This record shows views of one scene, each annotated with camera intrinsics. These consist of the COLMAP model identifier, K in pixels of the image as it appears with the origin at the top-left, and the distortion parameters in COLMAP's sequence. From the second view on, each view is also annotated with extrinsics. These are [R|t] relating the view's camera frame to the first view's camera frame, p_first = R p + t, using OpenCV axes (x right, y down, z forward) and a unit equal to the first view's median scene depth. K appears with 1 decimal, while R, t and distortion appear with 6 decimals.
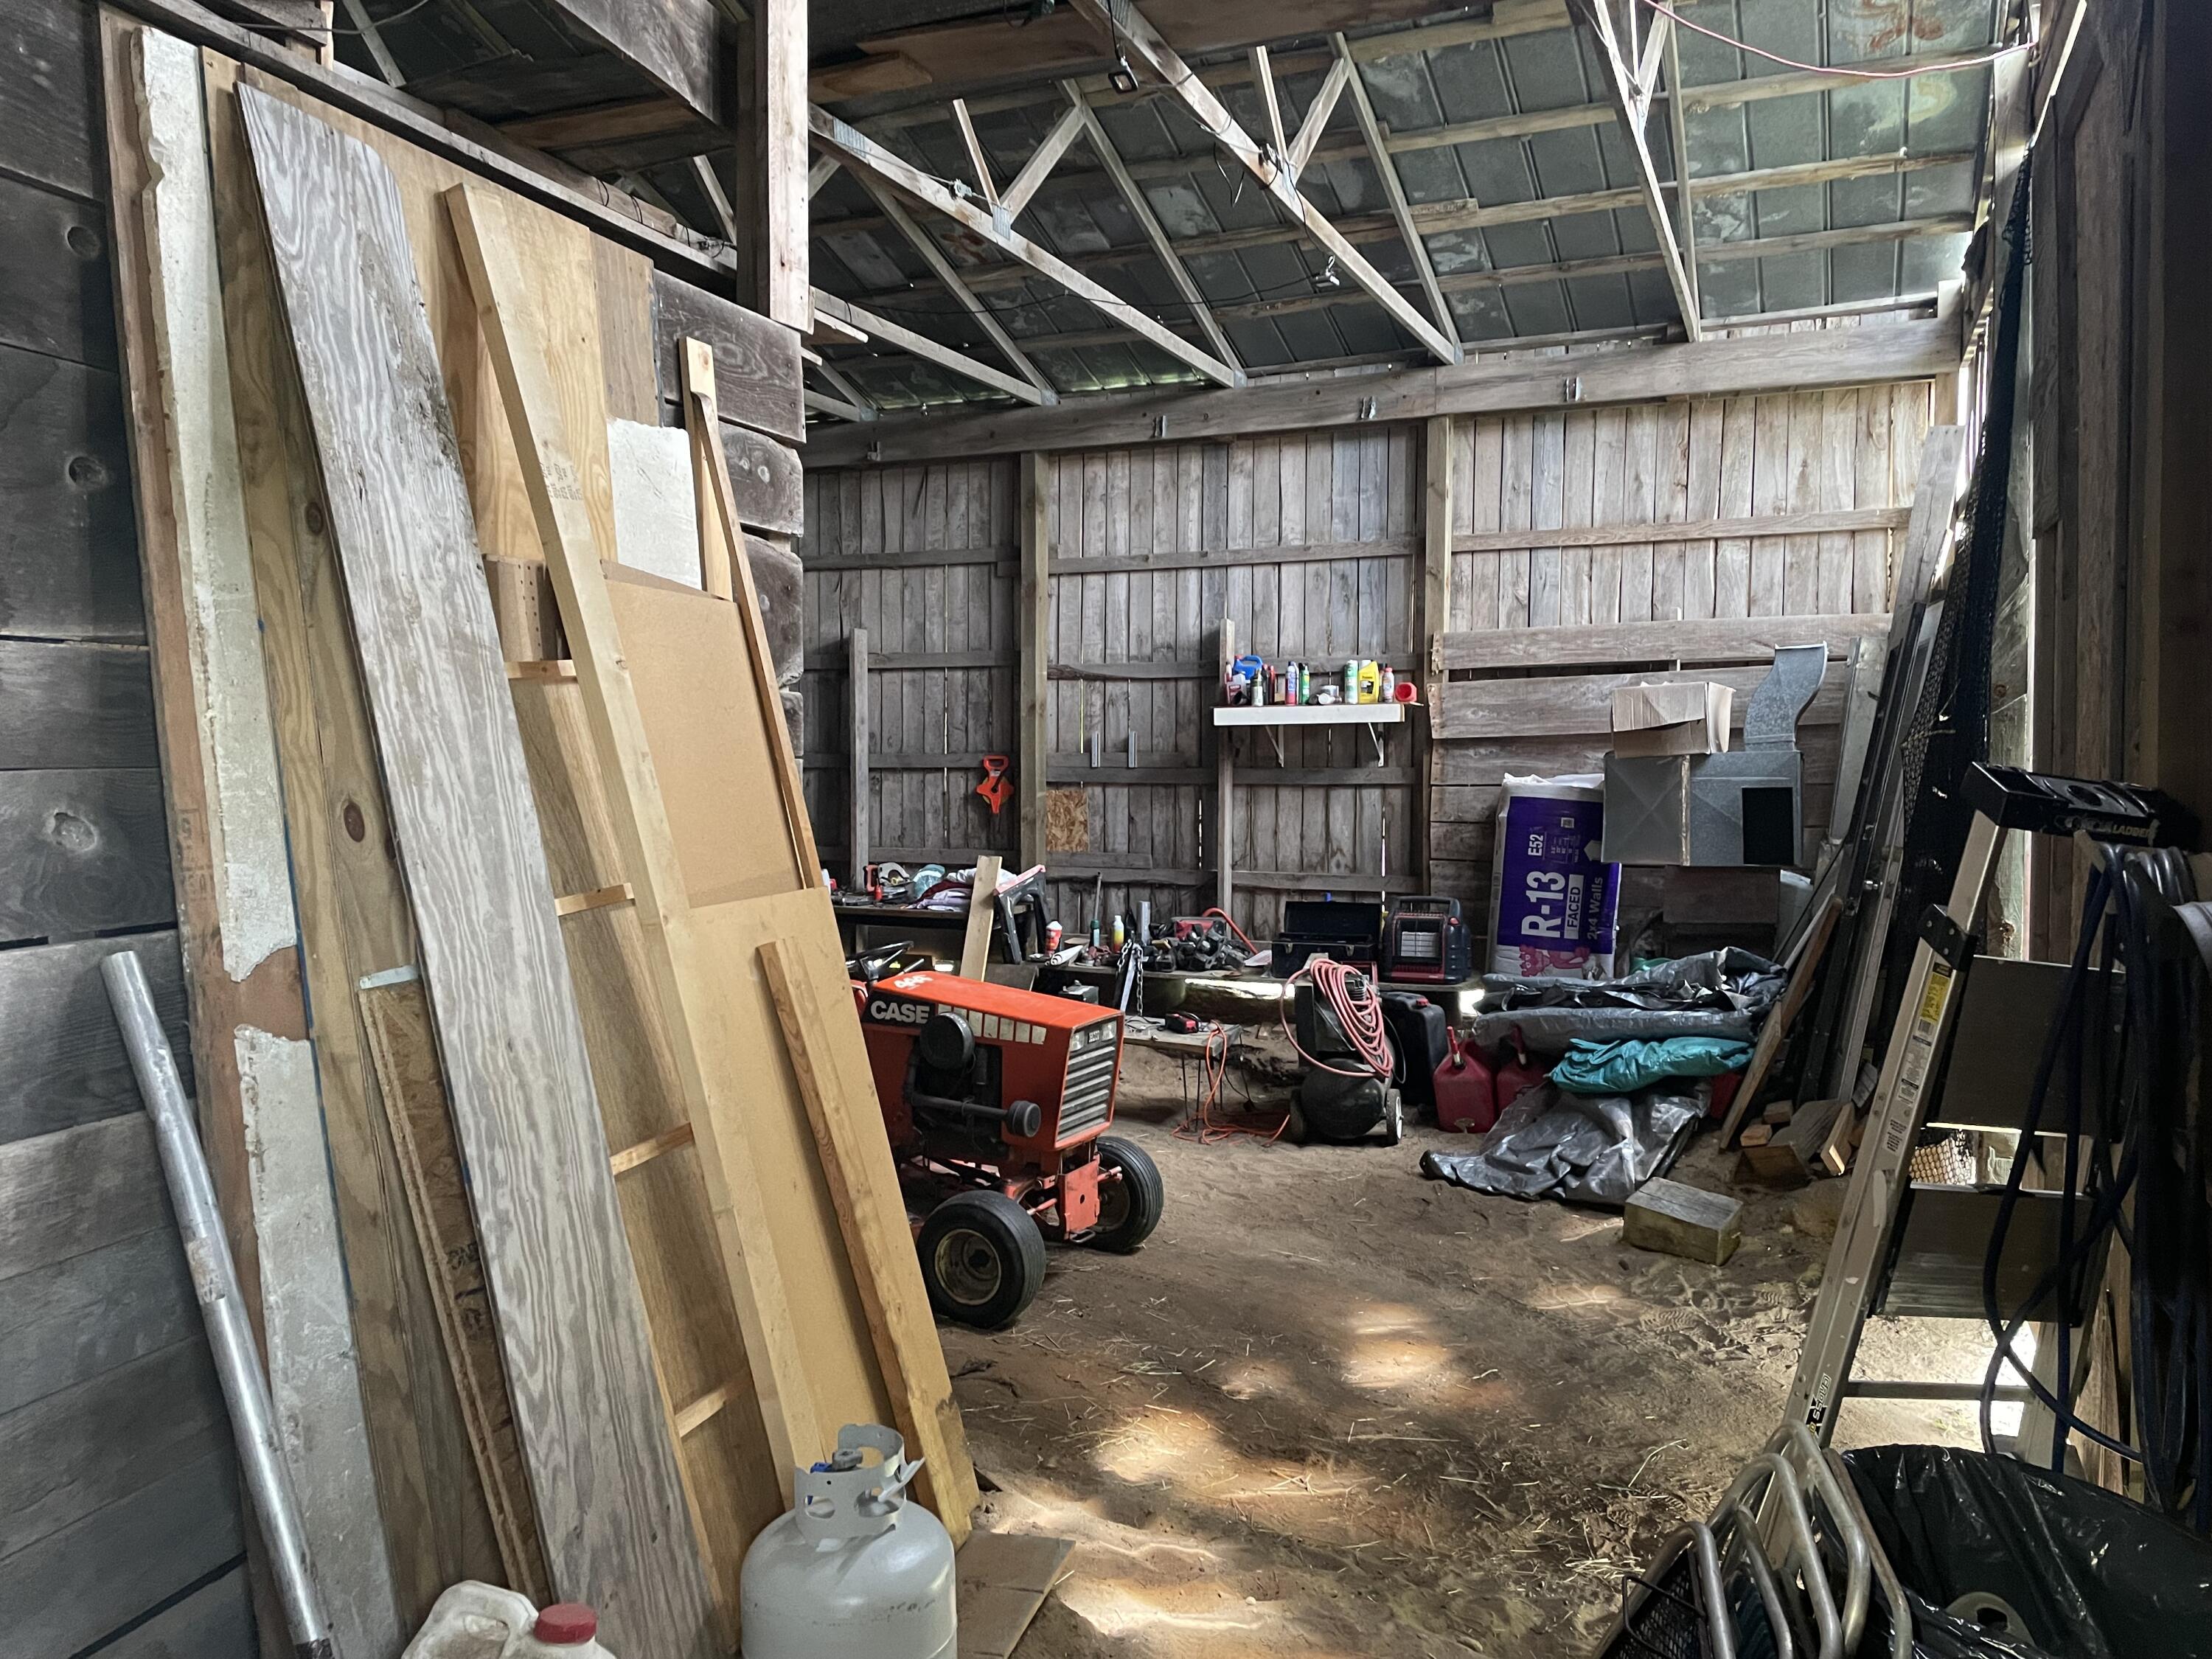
lens RADIAL K [[1675.8, 0, 1104.1], [0, 1675.8, 836.6], [0, 0, 1]] dist [0.051379, -0.052062]
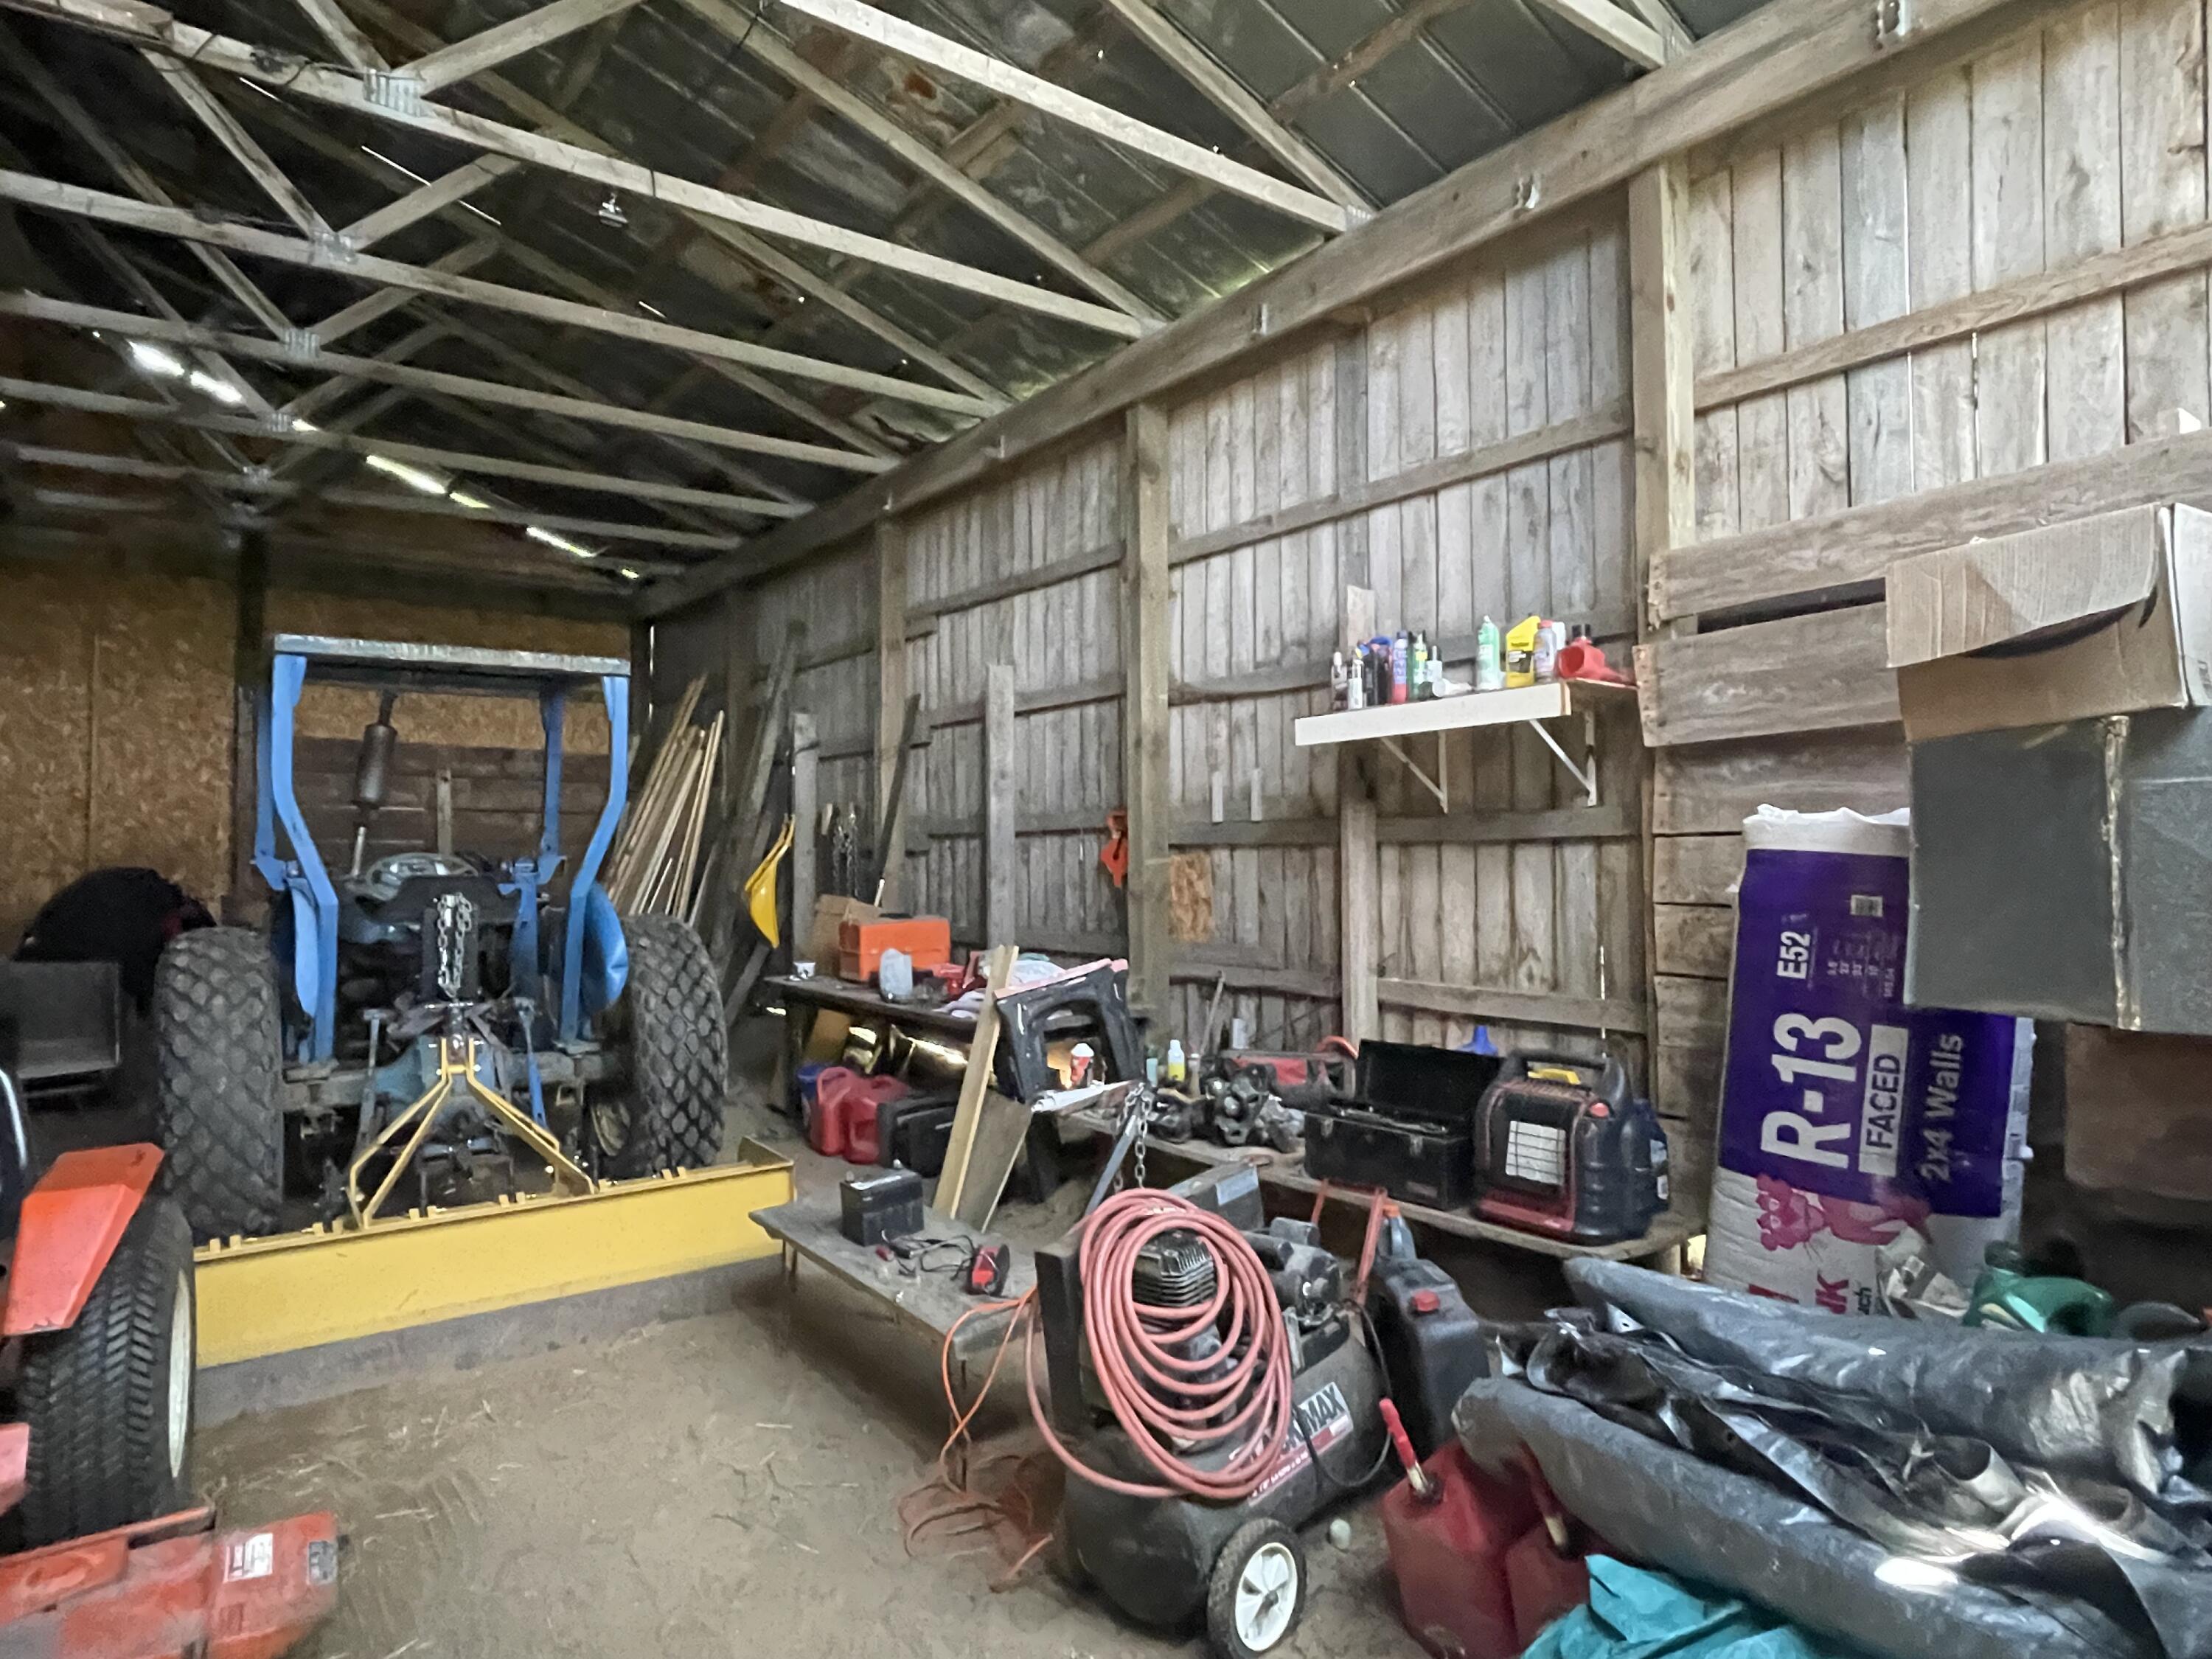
lens RADIAL K [[1291.2, 0, 1109.3], [0, 1291.2, 824.0], [0, 0, 1]] dist [-0.015009, 0.000892]
pose [[0.869658, -0.019111, -0.493285, 0.244112], [-0.016332, 0.997590, -0.067442, -0.003517], [0.493384, 0.066708, 0.867250, 0.550900]]
